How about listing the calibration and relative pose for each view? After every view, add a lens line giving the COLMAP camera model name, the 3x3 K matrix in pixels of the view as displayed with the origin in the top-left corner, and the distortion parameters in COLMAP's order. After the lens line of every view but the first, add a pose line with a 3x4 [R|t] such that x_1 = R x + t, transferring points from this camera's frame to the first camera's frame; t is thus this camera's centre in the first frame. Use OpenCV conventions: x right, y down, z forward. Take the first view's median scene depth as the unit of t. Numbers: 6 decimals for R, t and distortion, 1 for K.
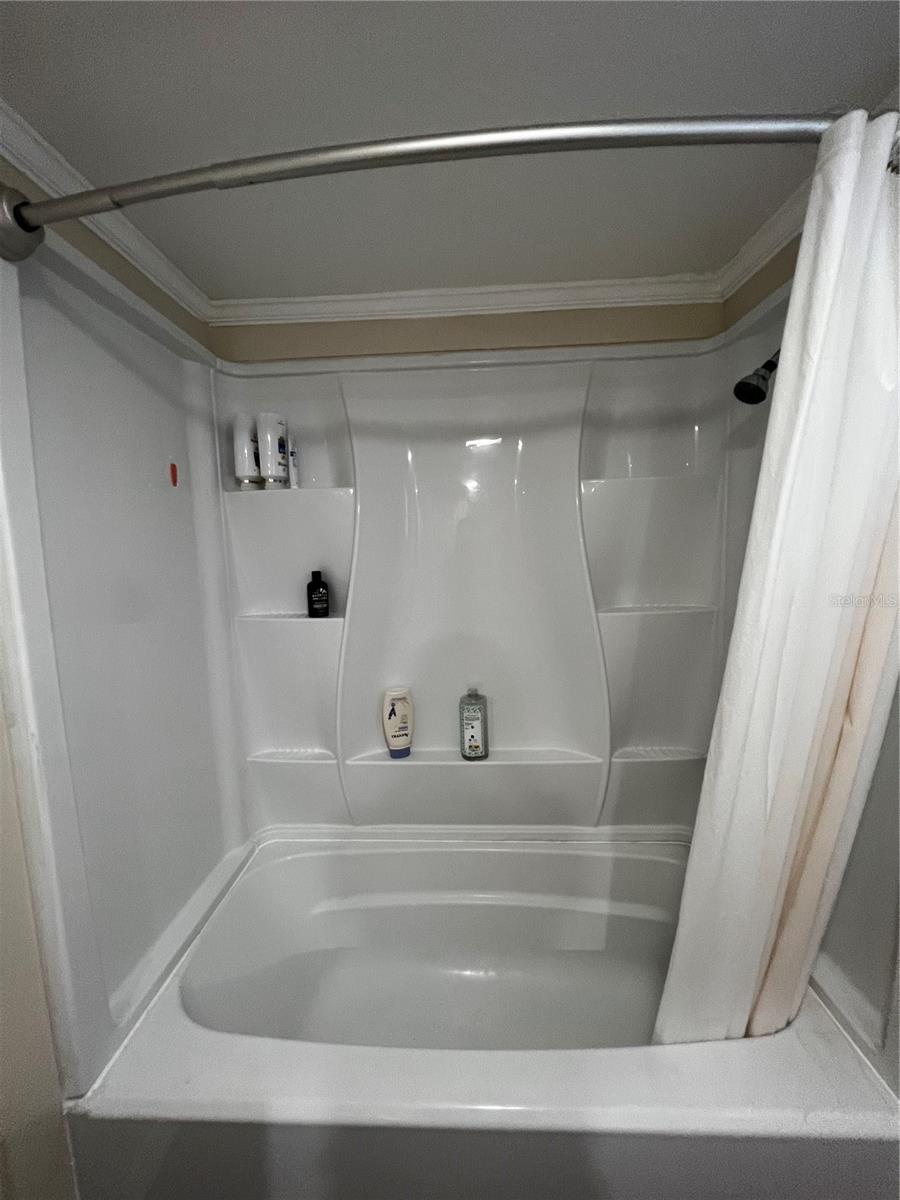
lens RADIAL K [[484.1, 0, 448.4], [0, 484.1, 603.4], [0, 0, 1]] dist [-0.002707, -0.000112]
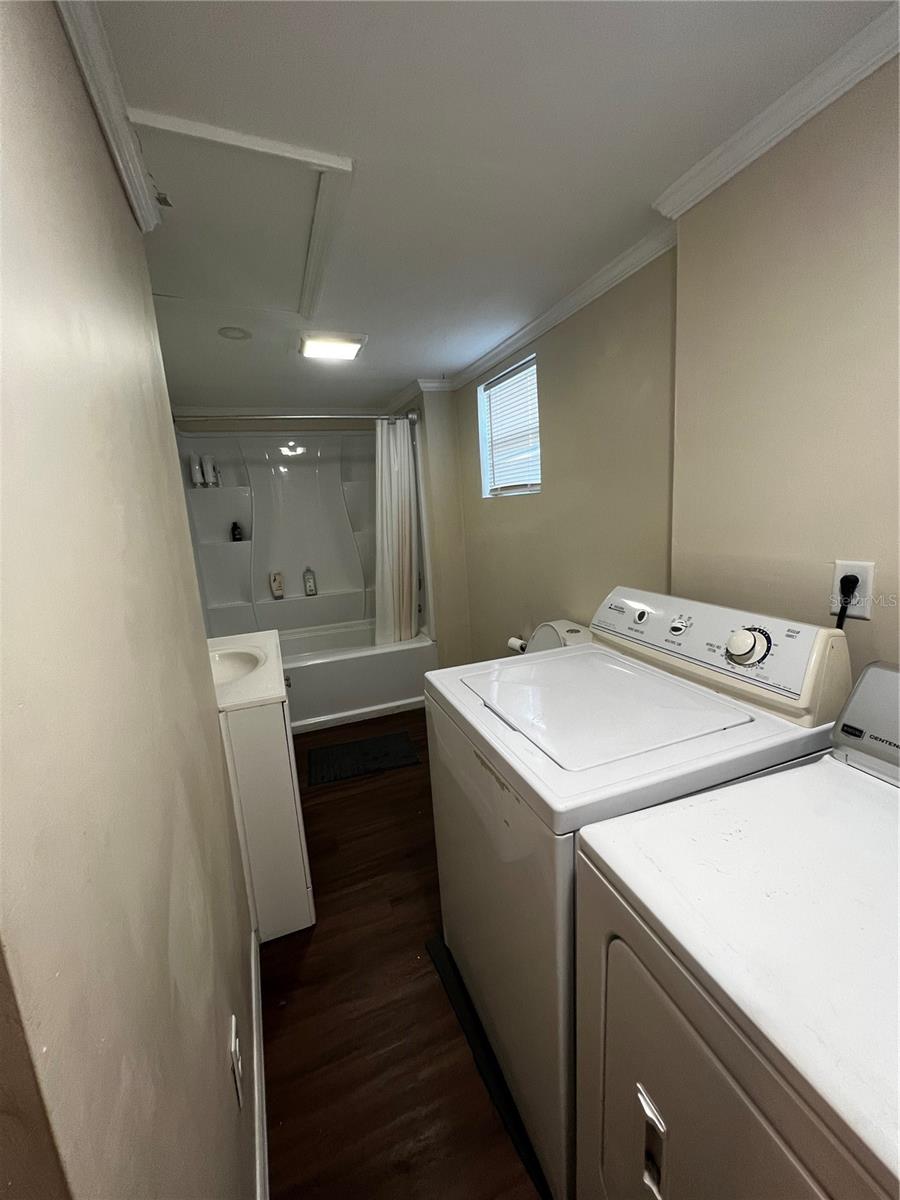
lens RADIAL K [[484.1, 0, 451.4], [0, 484.1, 599.6], [0, 0, 1]] dist [-0.002707, -0.000112]
pose [[0.915005, -0.105419, 0.389427, -0.264346], [0.082618, 0.993763, 0.074893, 0.219743], [-0.394893, -0.036354, 0.918007, -1.600471]]
